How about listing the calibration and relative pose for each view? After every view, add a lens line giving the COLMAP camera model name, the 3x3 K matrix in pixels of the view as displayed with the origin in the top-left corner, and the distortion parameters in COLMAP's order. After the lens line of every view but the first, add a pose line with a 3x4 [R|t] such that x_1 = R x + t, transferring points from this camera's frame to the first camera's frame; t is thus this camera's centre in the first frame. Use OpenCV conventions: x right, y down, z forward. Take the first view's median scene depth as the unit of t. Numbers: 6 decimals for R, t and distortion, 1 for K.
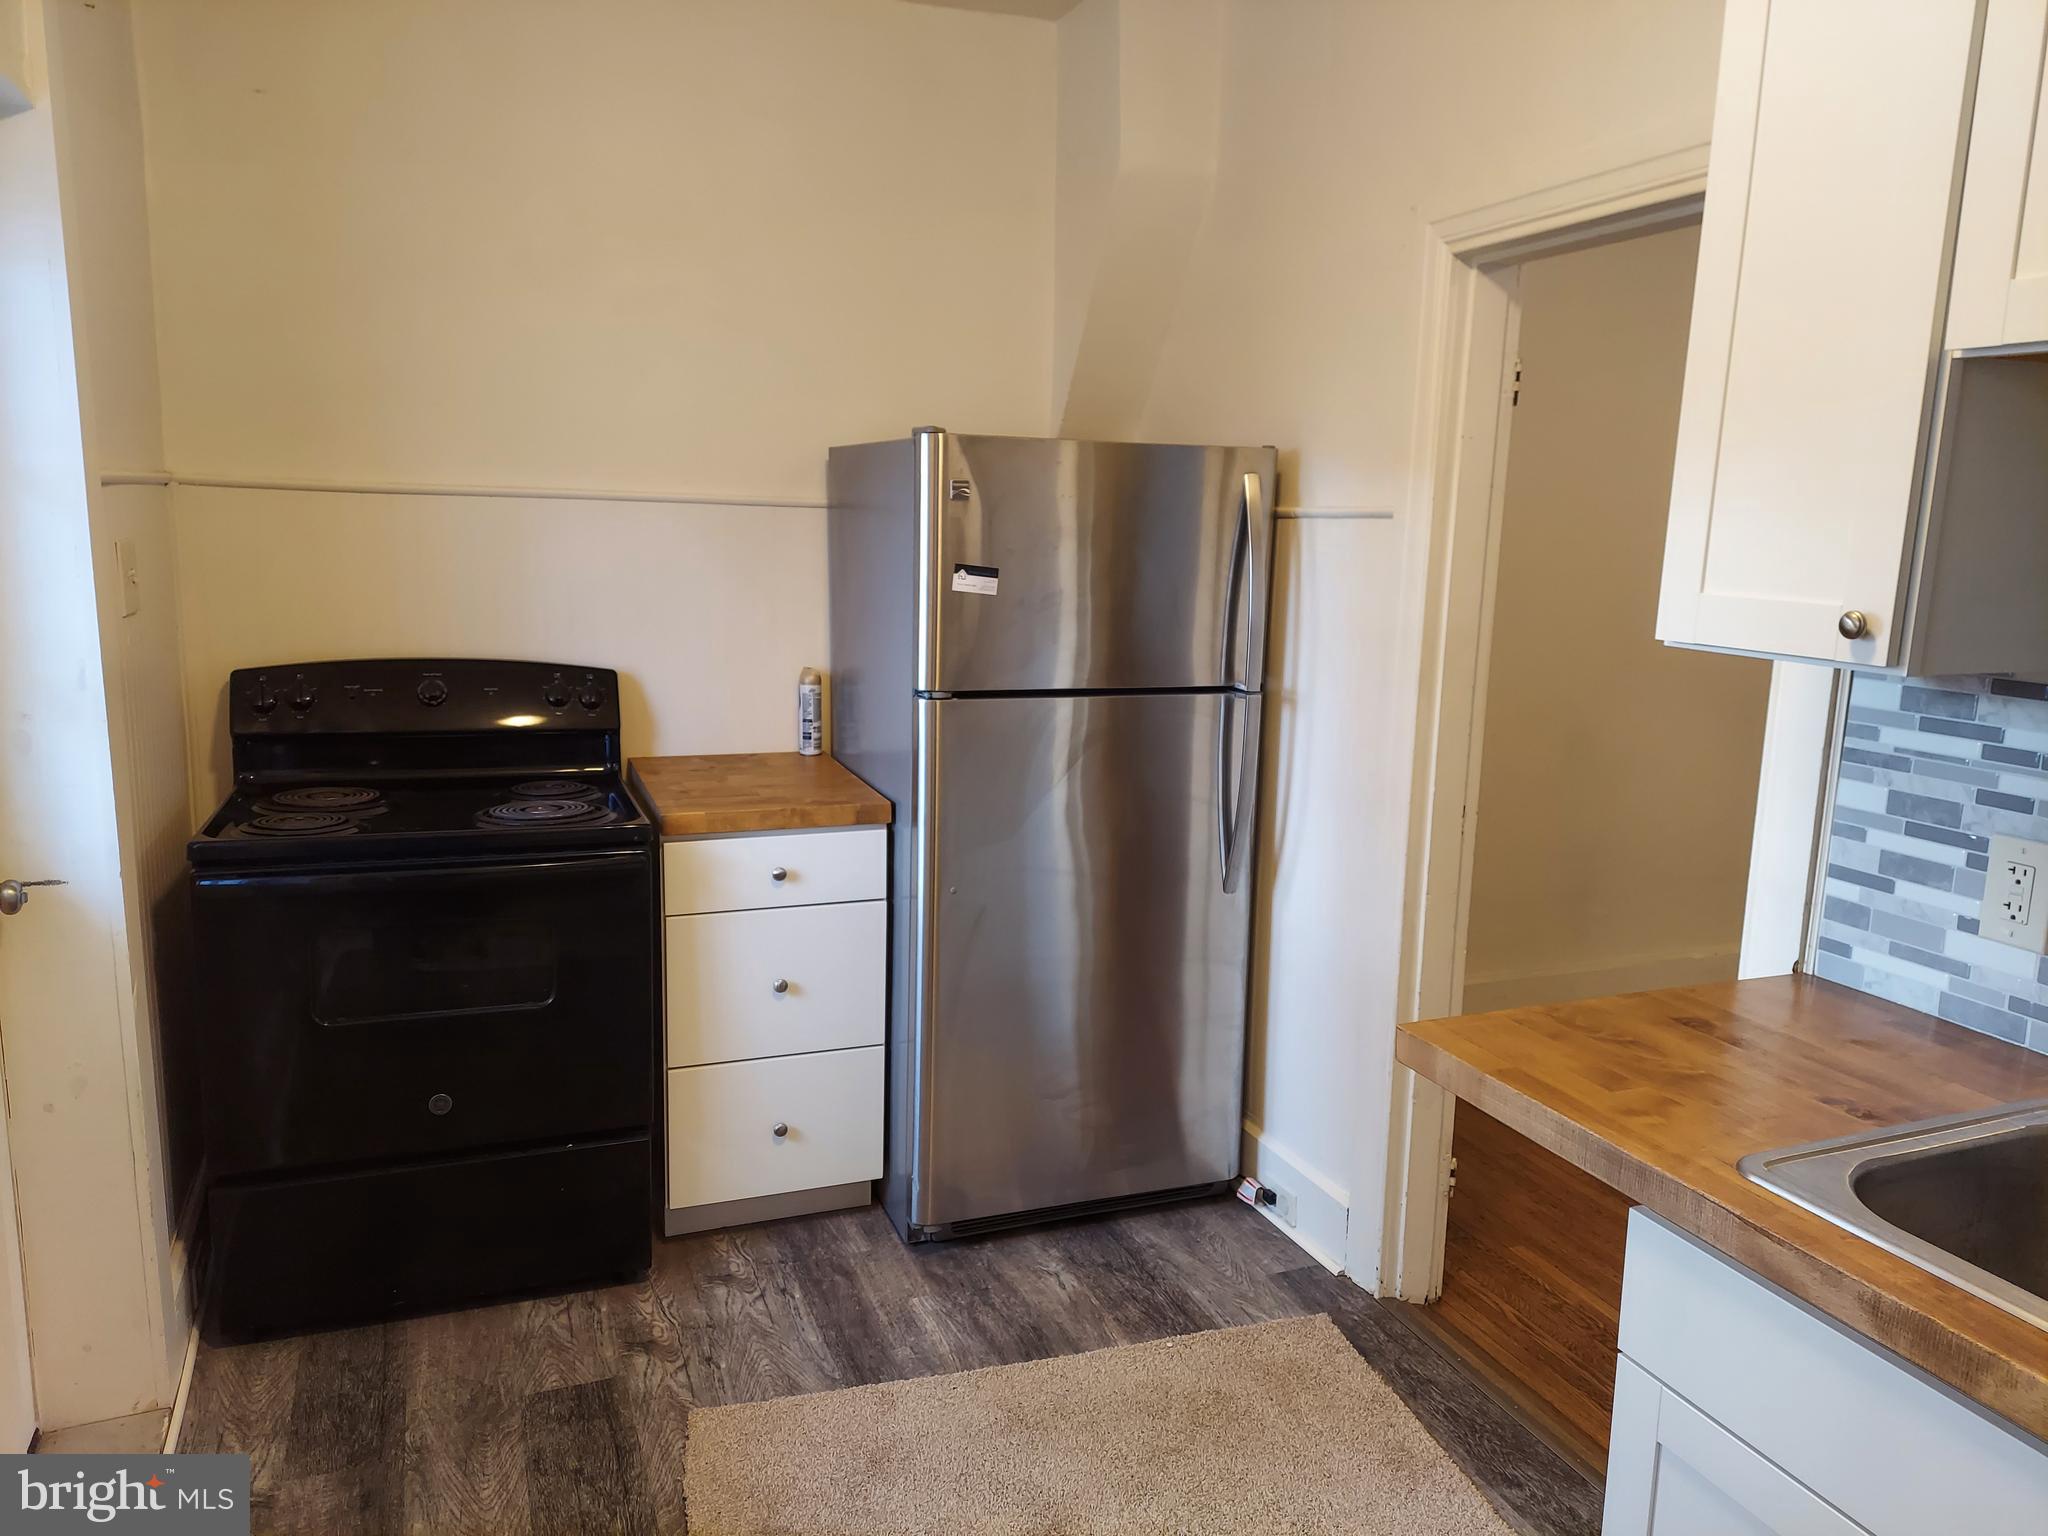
lens RADIAL K [[1419.3, 0, 1042.0], [0, 1419.3, 761.7], [0, 0, 1]] dist [0.035244, -0.012548]
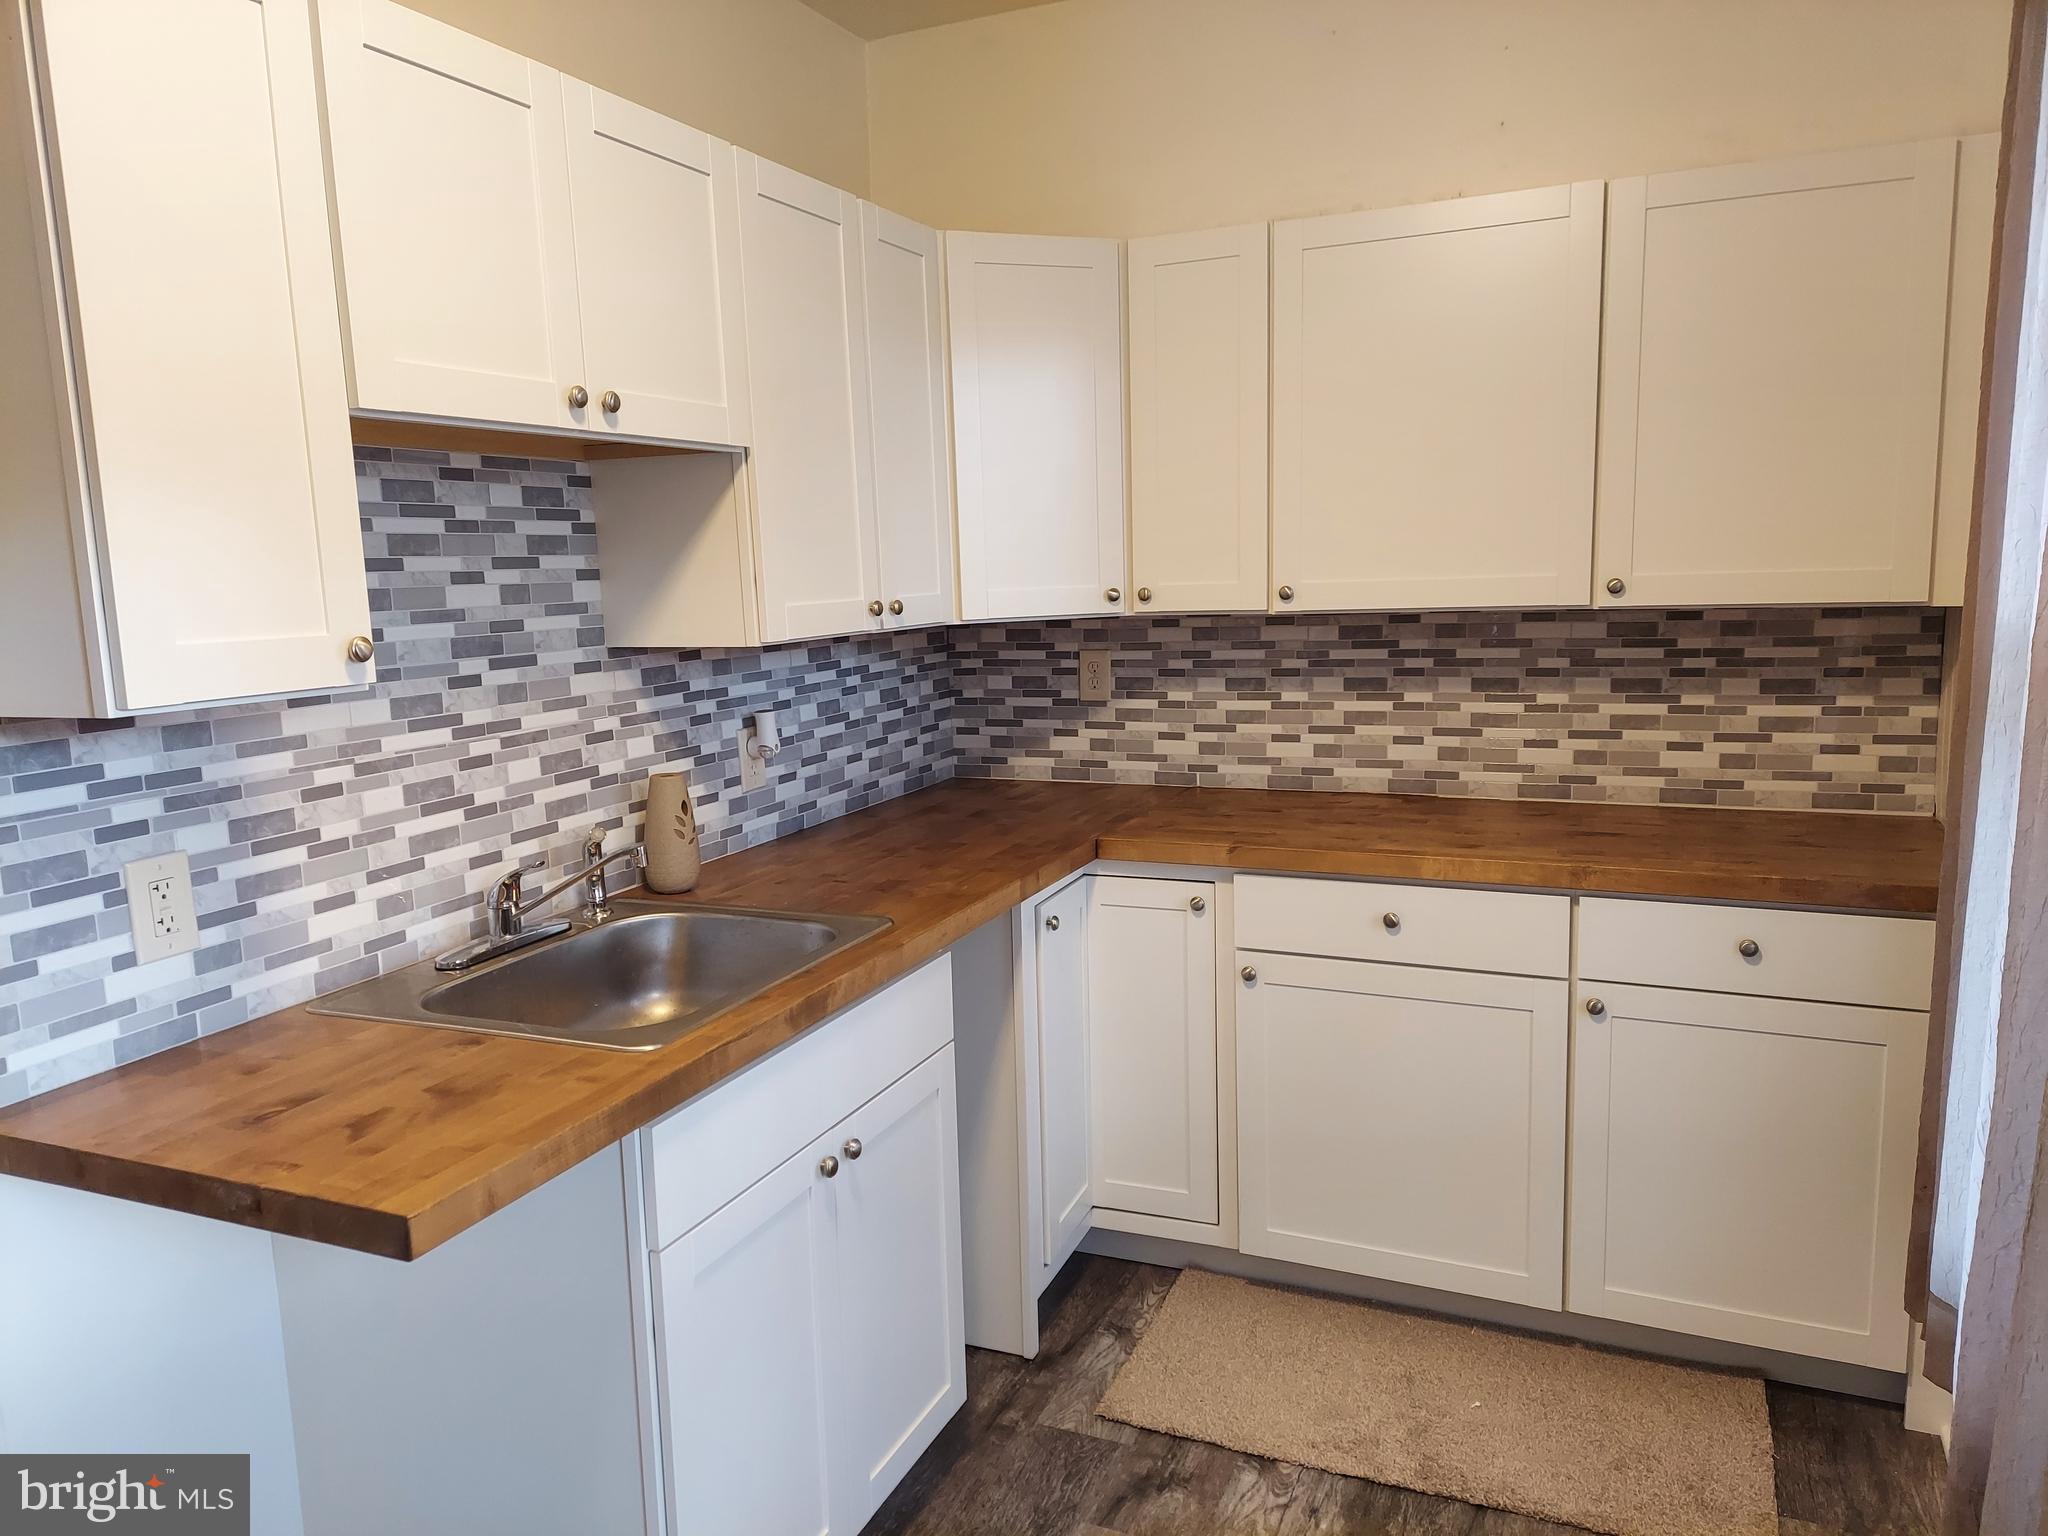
lens RADIAL K [[1419.3, 0, 1041.9], [0, 1419.3, 769.6], [0, 0, 1]] dist [0.035244, -0.012548]
pose [[-0.722393, -0.108140, 0.682974, -0.497434], [0.125885, 0.950623, 0.283670, -0.221754], [-0.679927, 0.290898, -0.673111, 1.226549]]
